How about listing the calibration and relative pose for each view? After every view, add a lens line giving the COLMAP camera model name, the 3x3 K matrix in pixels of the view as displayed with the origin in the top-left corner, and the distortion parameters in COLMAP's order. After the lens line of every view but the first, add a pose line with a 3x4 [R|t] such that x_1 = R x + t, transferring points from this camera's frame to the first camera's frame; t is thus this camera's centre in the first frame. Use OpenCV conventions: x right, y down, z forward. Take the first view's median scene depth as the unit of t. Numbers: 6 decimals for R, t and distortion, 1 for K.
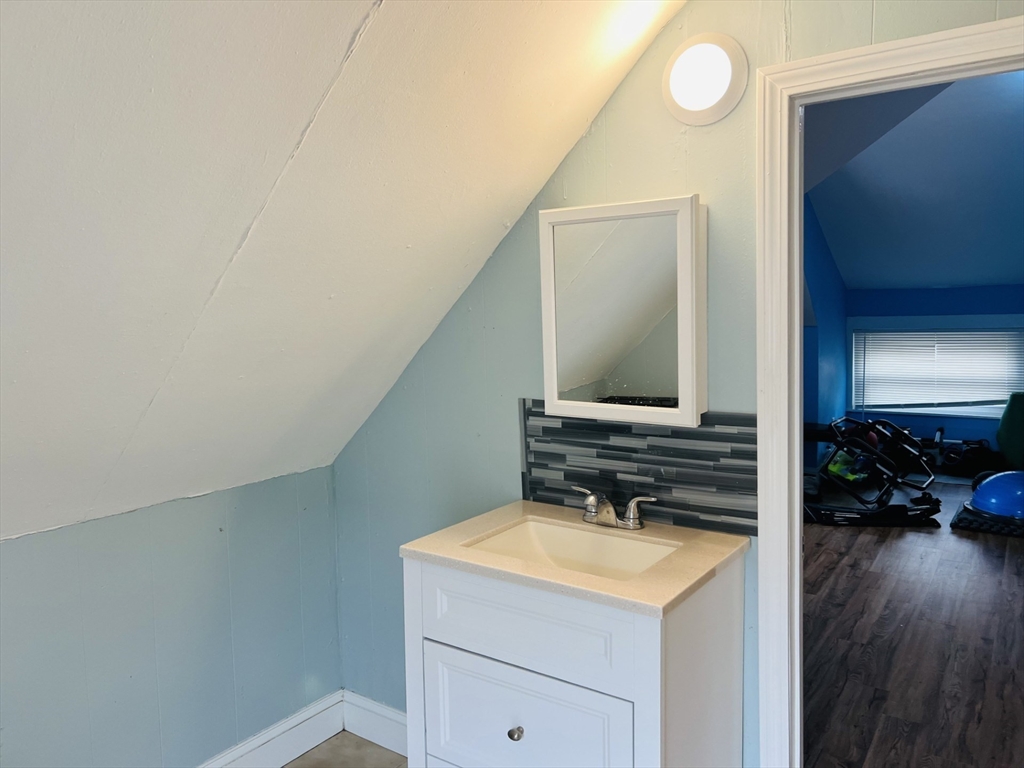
lens RADIAL K [[771.4, 0, 509.9], [0, 771.4, 380.6], [0, 0, 1]] dist [0.004716, -0.006952]
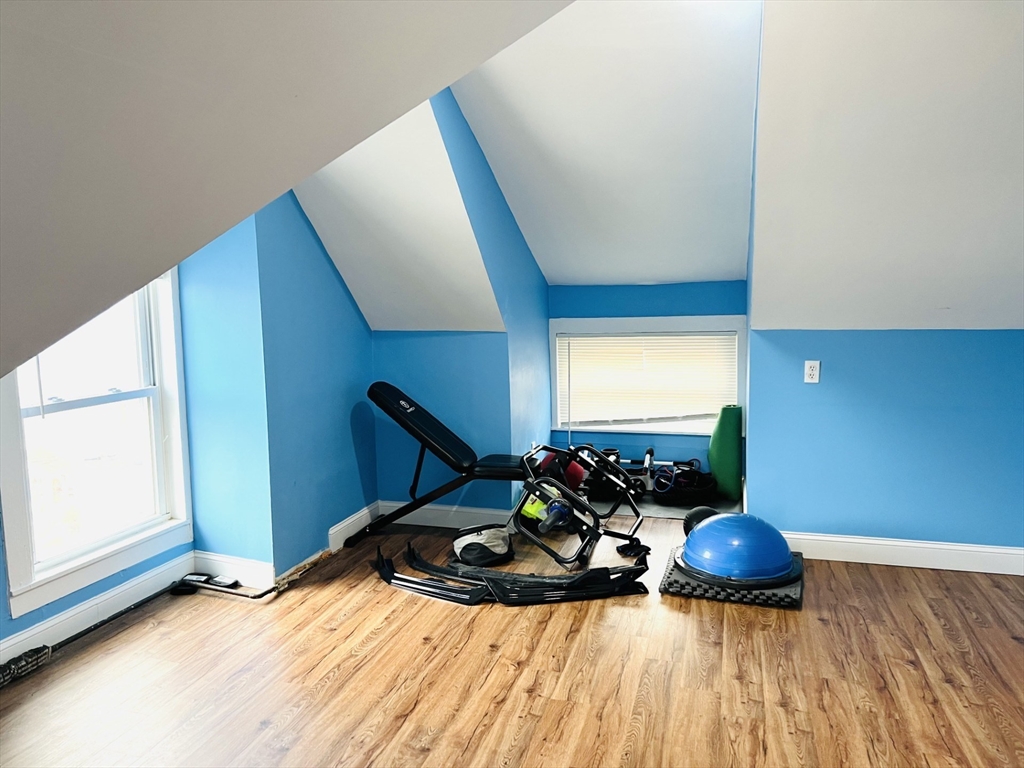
lens RADIAL K [[771.4, 0, 512.1], [0, 771.4, 384.9], [0, 0, 1]] dist [0.004716, -0.006952]
pose [[0.949017, -0.030999, 0.313697, 0.187491], [0.027267, 0.999496, 0.016277, -0.035130], [-0.314043, -0.006894, 0.949384, 0.302550]]
